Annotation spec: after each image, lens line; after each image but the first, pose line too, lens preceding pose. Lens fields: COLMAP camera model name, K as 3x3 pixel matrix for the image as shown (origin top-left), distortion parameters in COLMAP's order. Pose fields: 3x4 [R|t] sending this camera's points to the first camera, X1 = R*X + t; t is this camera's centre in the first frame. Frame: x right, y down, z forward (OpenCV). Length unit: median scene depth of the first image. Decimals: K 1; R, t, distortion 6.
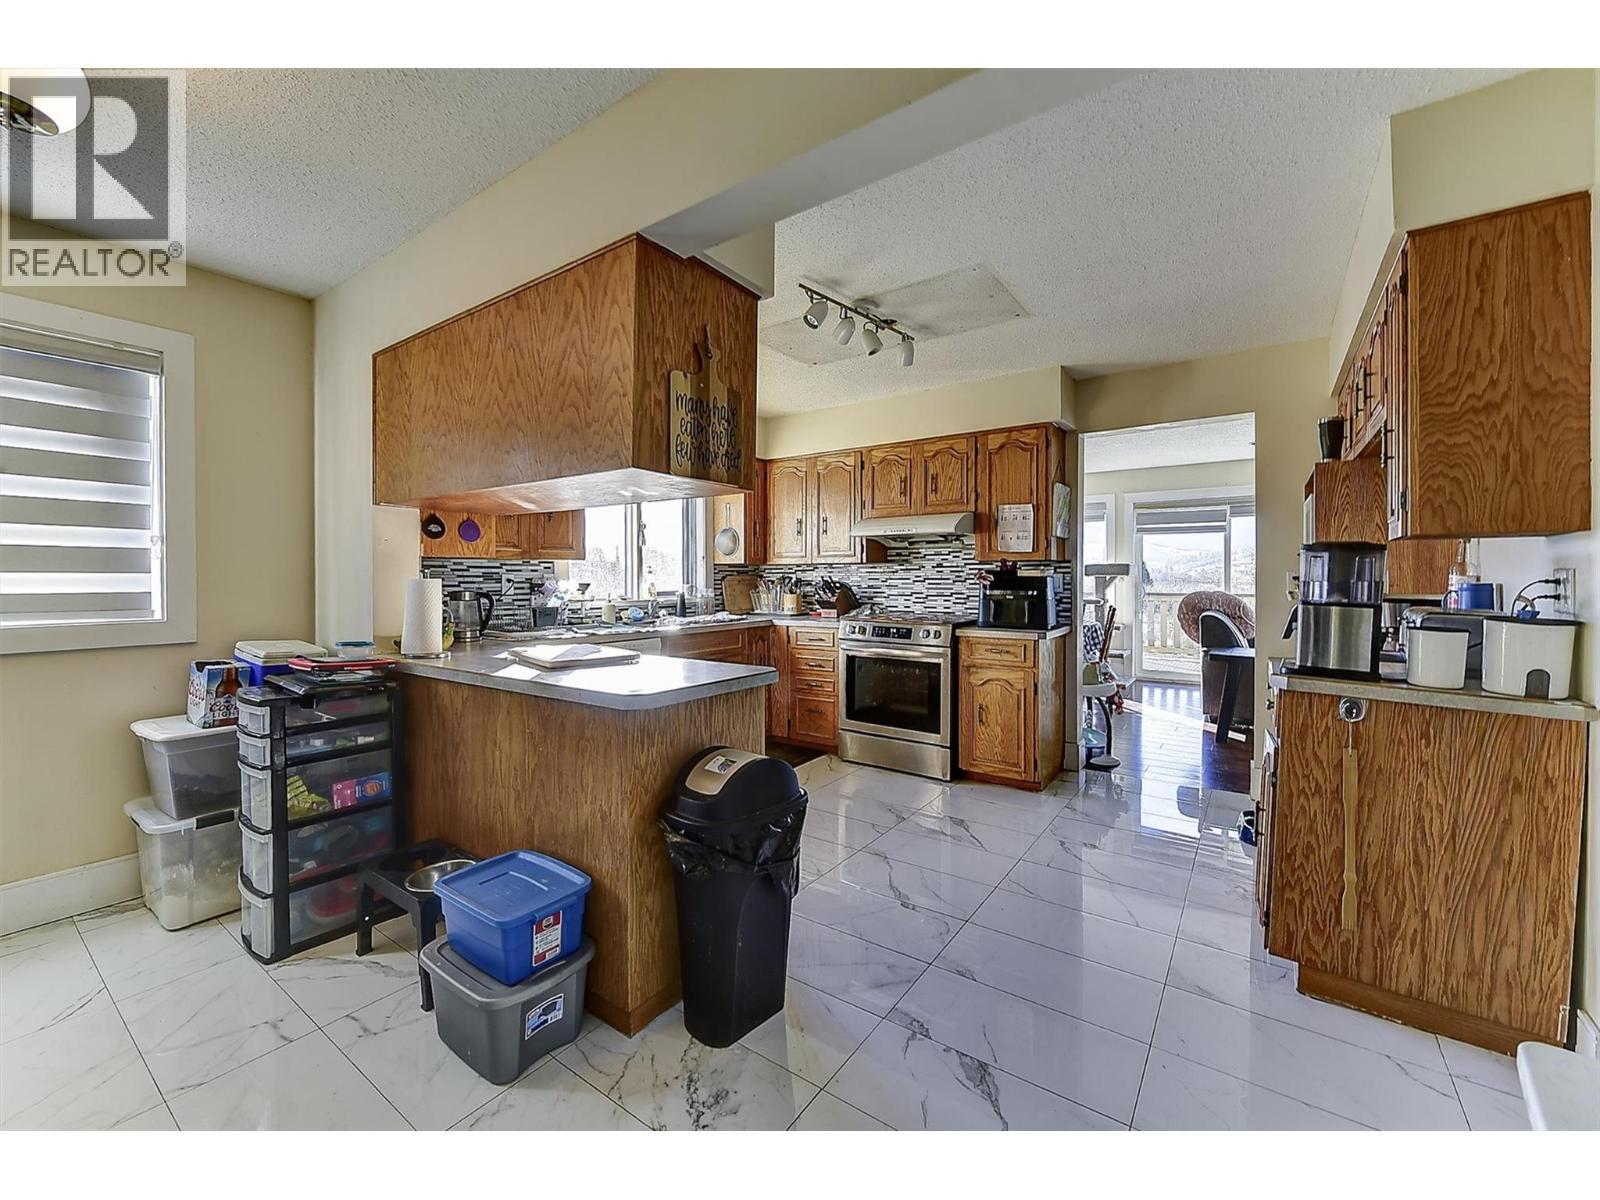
lens RADIAL K [[637.9, 0, 808.1], [0, 637.9, 584.7], [0, 0, 1]] dist [0.001653, 0.000165]
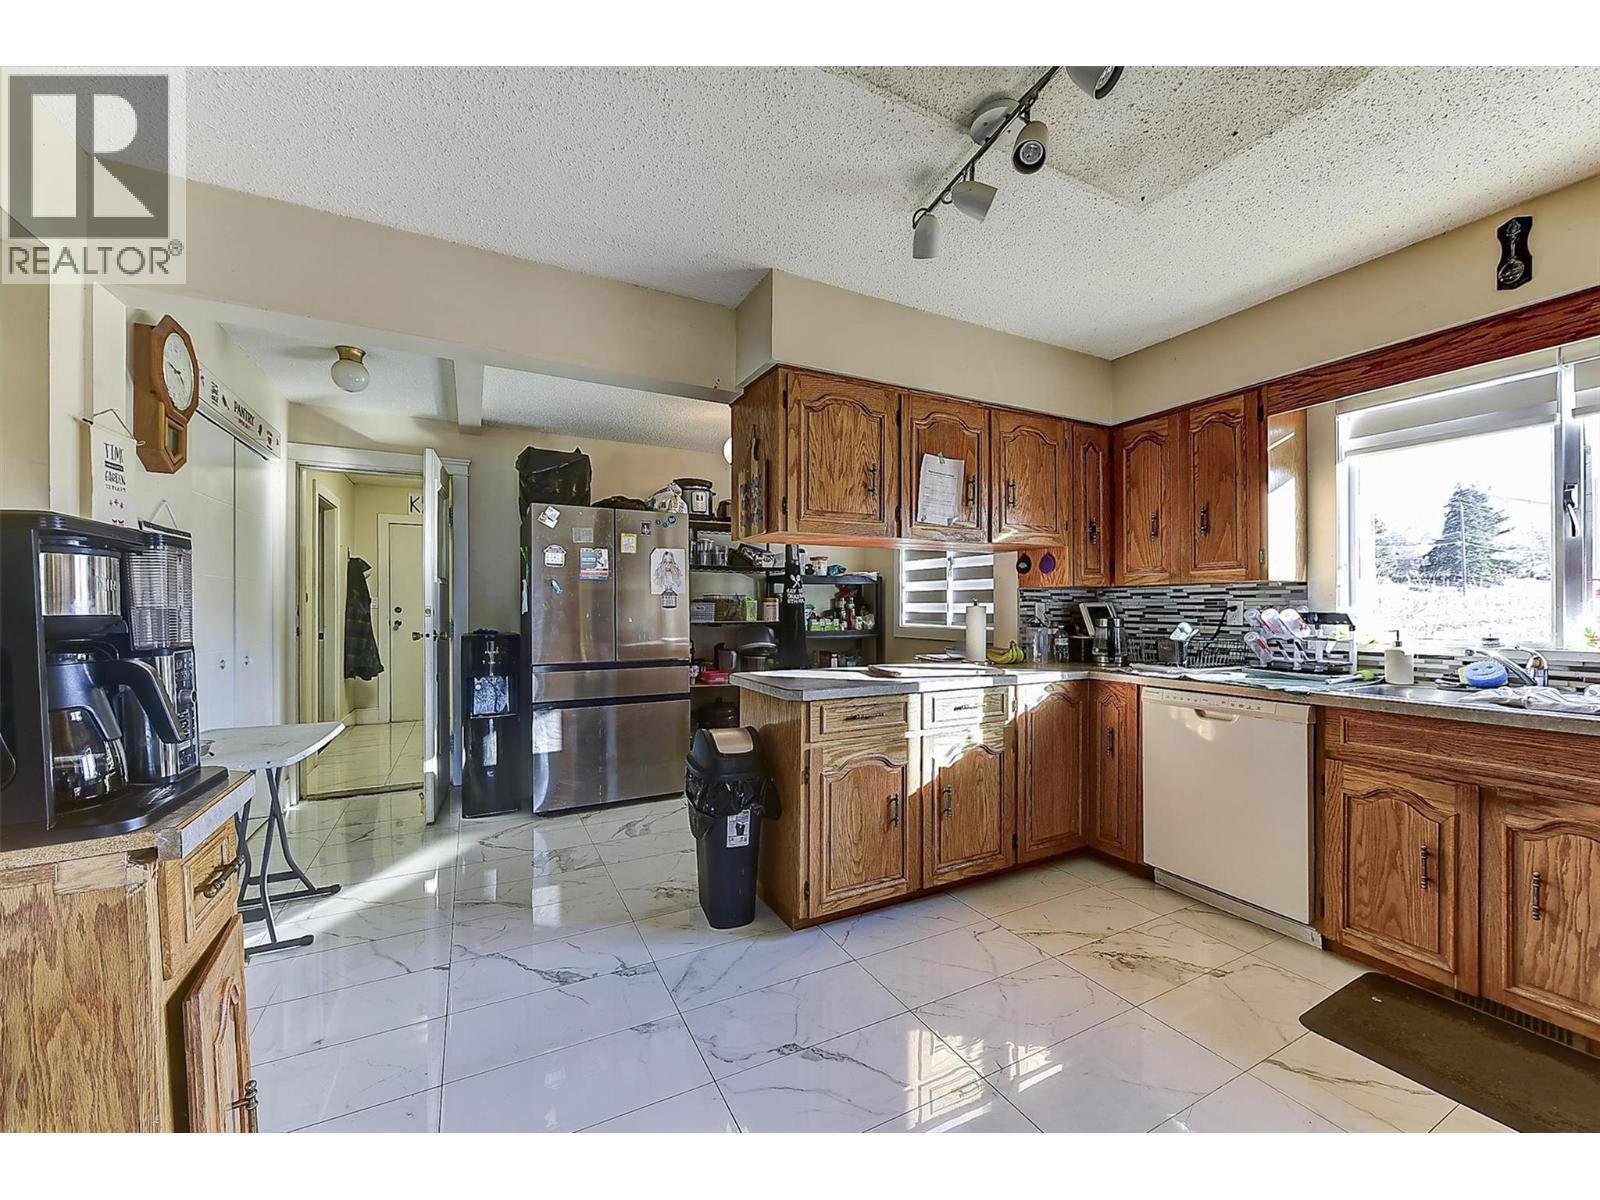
lens RADIAL K [[637.9, 0, 807.8], [0, 637.9, 611.2], [0, 0, 1]] dist [0.001653, 0.000165]
pose [[-0.447855, 0.010541, -0.894044, 0.570223], [-0.007305, 0.999854, 0.015448, -0.013043], [0.894076, 0.013449, -0.447713, 0.952115]]
